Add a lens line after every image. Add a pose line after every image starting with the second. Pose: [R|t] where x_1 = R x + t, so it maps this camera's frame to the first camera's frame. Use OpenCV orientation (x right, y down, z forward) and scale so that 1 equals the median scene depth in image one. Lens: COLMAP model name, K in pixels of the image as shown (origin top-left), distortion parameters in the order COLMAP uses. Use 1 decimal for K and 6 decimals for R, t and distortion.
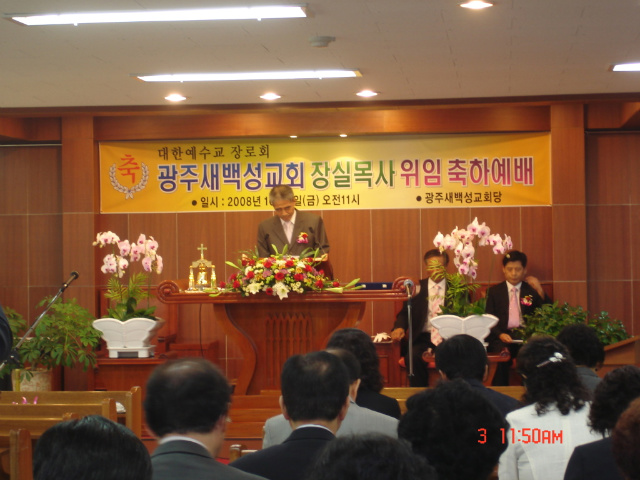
lens RADIAL K [[1709.8, 0, 320.0], [0, 1709.8, 240.0], [0, 0, 1]] dist [0.529455, -8.559322]
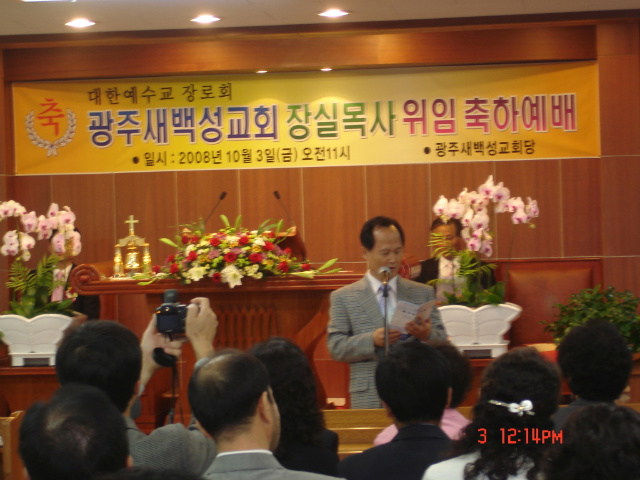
lens RADIAL K [[2068.1, 0, 320.0], [0, 2068.1, 240.0], [0, 0, 1]] dist [0.687257, -15.640614]
pose [[0.999534, -0.013471, -0.027389, 0.034778], [0.014052, 0.999678, 0.021114, -0.004433], [0.027096, -0.021489, 0.999402, 0.071417]]
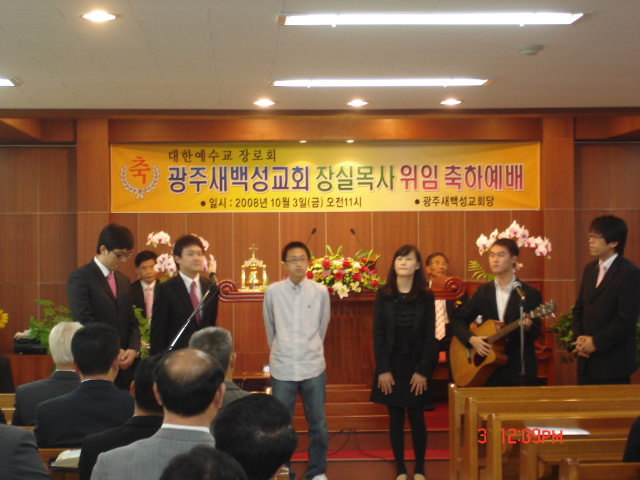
lens RADIAL K [[1511.2, 0, 320.0], [0, 1511.2, 240.0], [0, 0, 1]] dist [0.457204, -6.682552]
pose [[0.986561, 0.006121, 0.163281, -0.155935], [-0.006830, 0.999970, 0.003779, -0.003529], [-0.163253, -0.004844, 0.986572, 0.079957]]
